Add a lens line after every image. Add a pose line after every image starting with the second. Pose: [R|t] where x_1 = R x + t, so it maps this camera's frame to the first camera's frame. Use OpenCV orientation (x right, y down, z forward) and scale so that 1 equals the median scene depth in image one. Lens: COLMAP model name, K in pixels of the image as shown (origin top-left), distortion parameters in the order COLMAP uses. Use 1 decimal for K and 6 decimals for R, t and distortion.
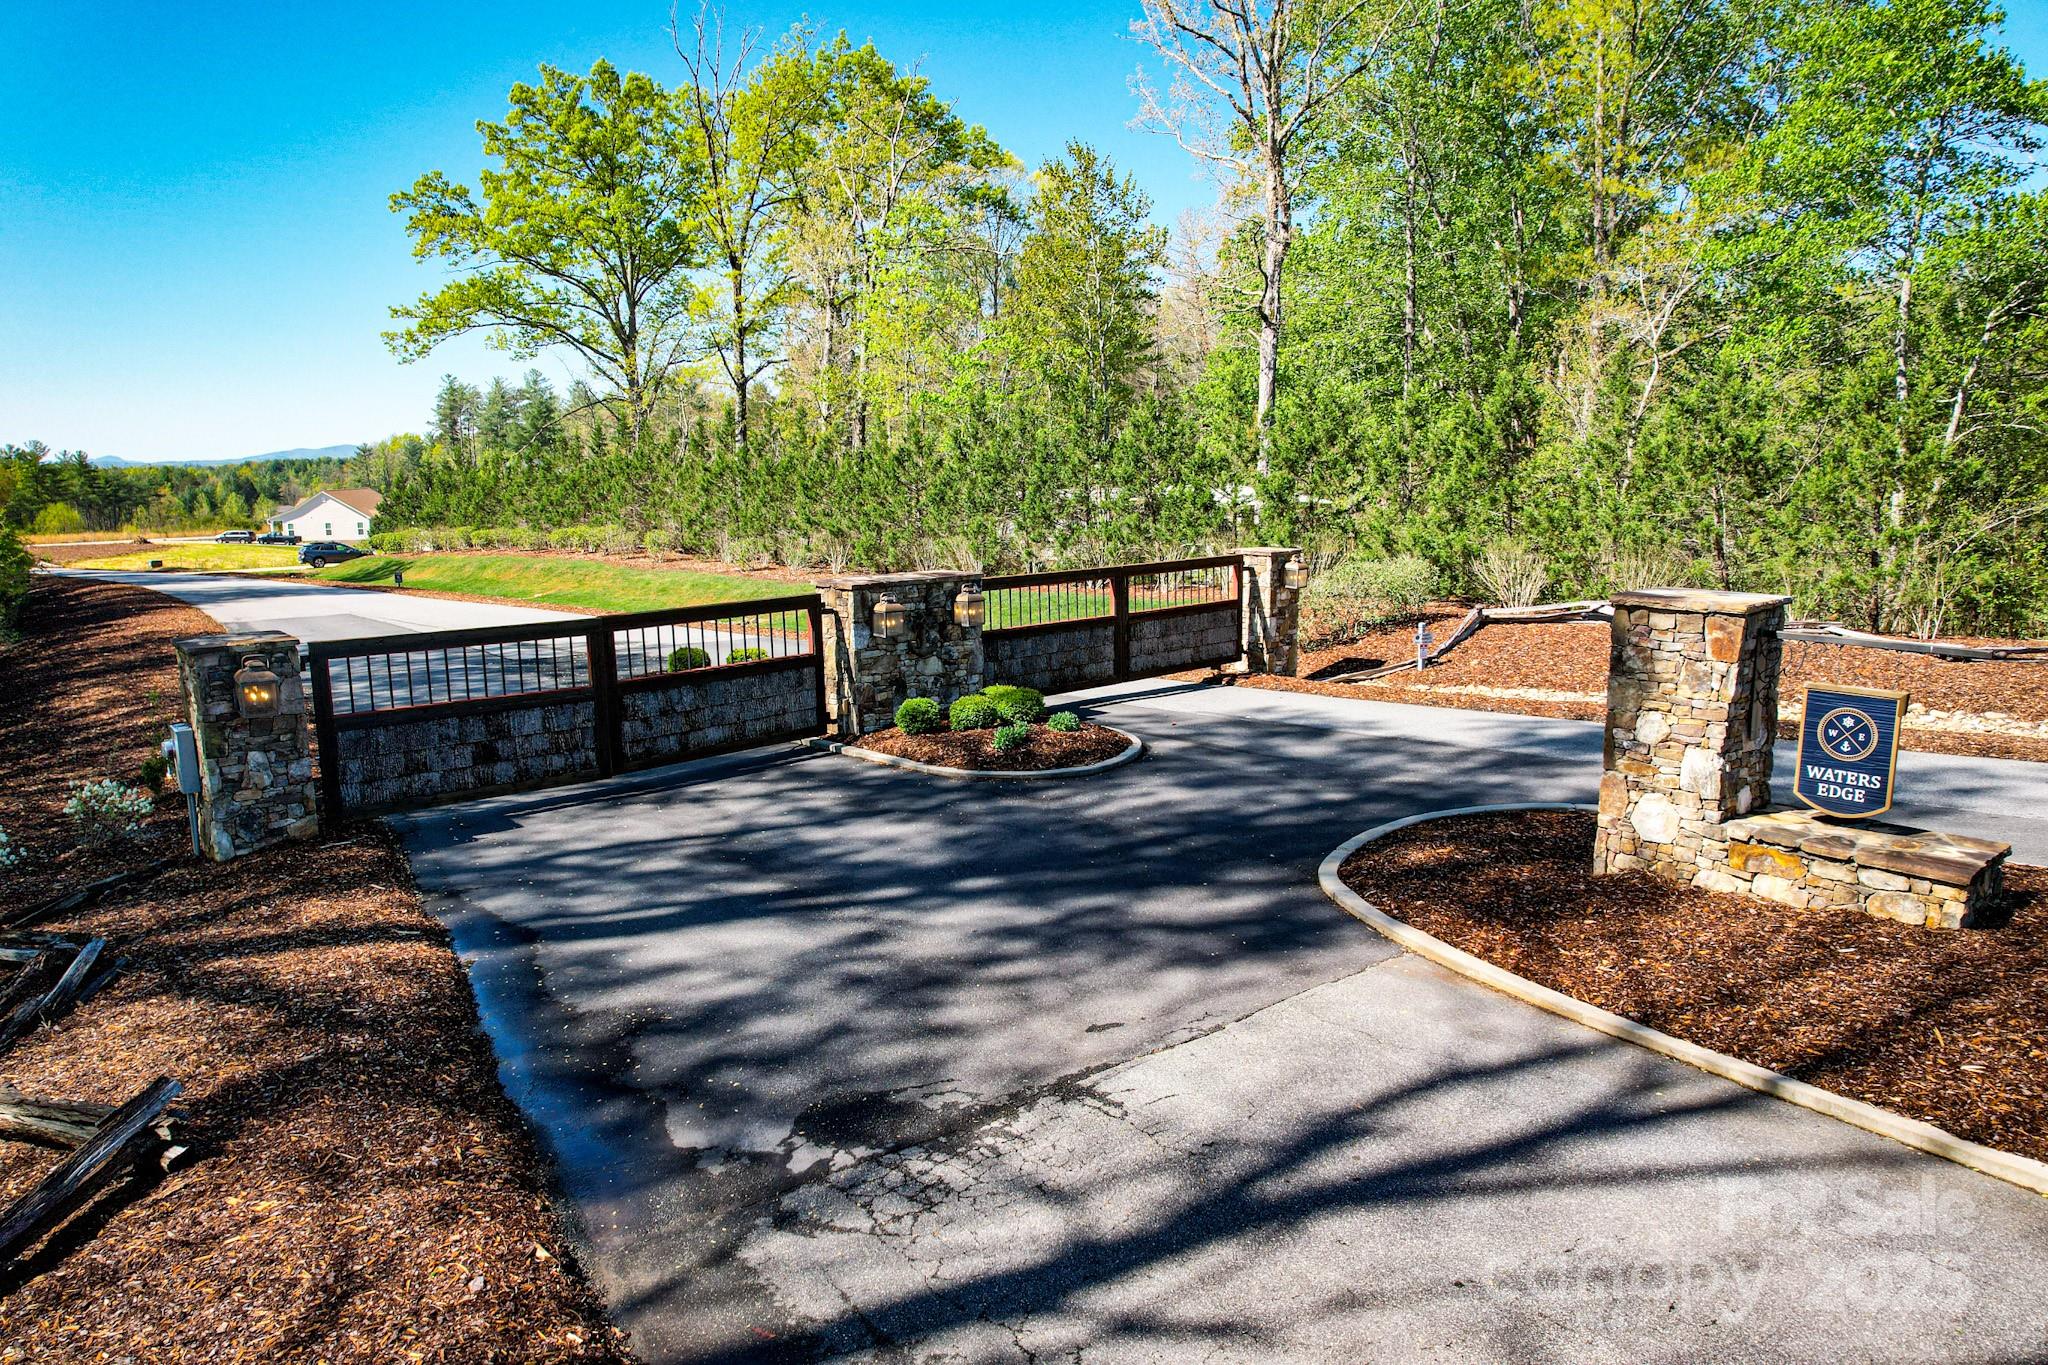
lens RADIAL K [[1314.2, 0, 1024.0], [0, 1314.2, 682.5], [0, 0, 1]] dist [-0.045312, 0.001696]
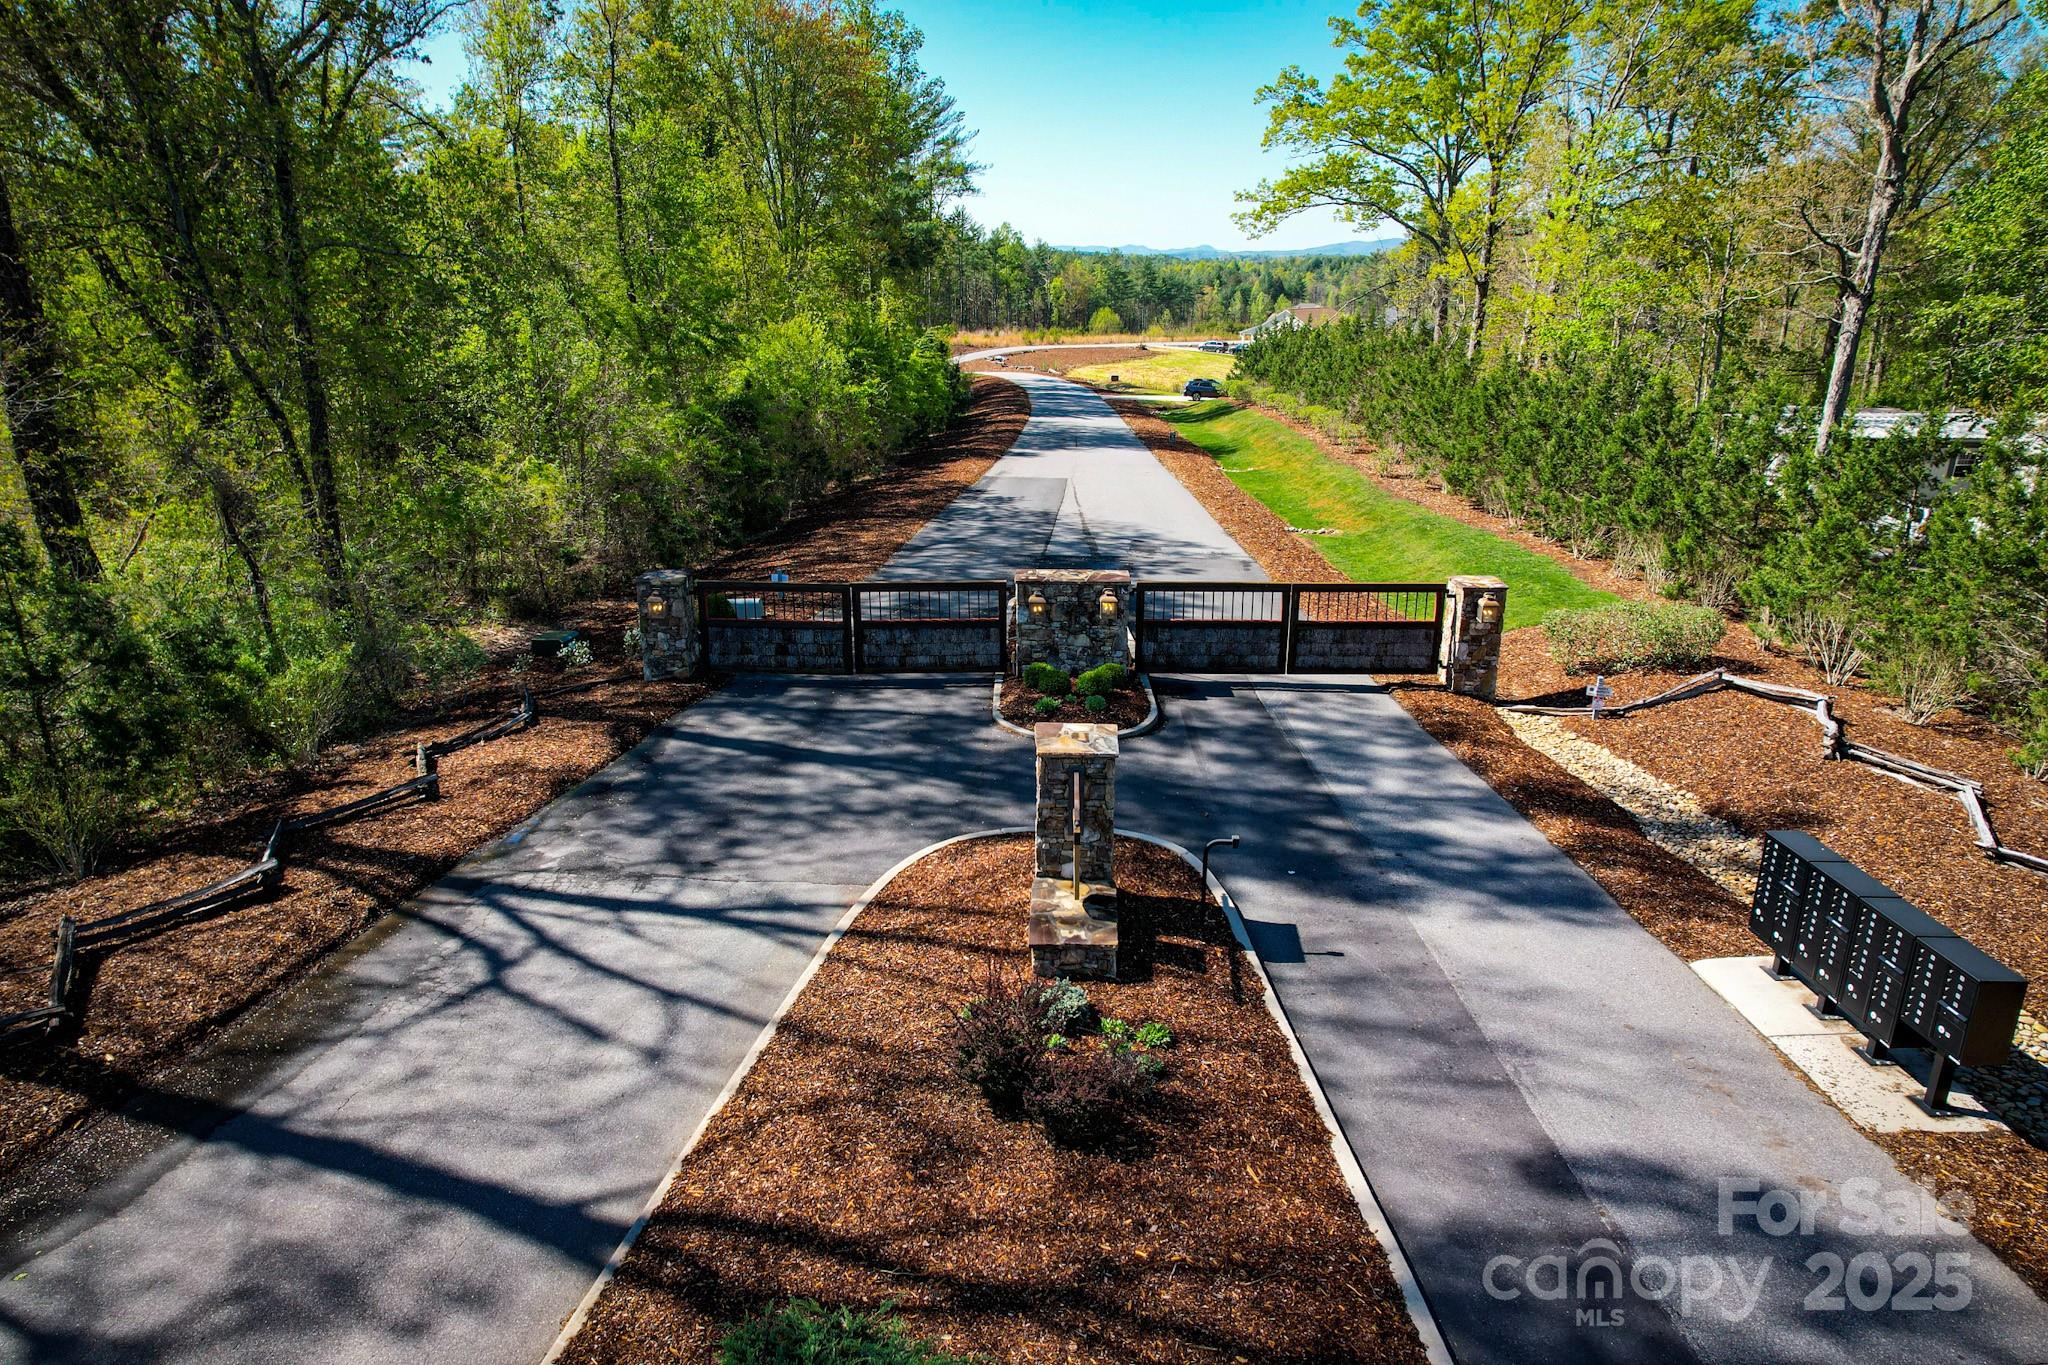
lens RADIAL K [[1314.2, 0, 1024.0], [0, 1314.2, 682.5], [0, 0, 1]] dist [-0.045312, 0.001696]
pose [[0.728717, 0.224511, -0.646967, 0.583347], [-0.123863, 0.972362, 0.197915, -0.172842], [0.673520, -0.064089, 0.736385, -0.075955]]
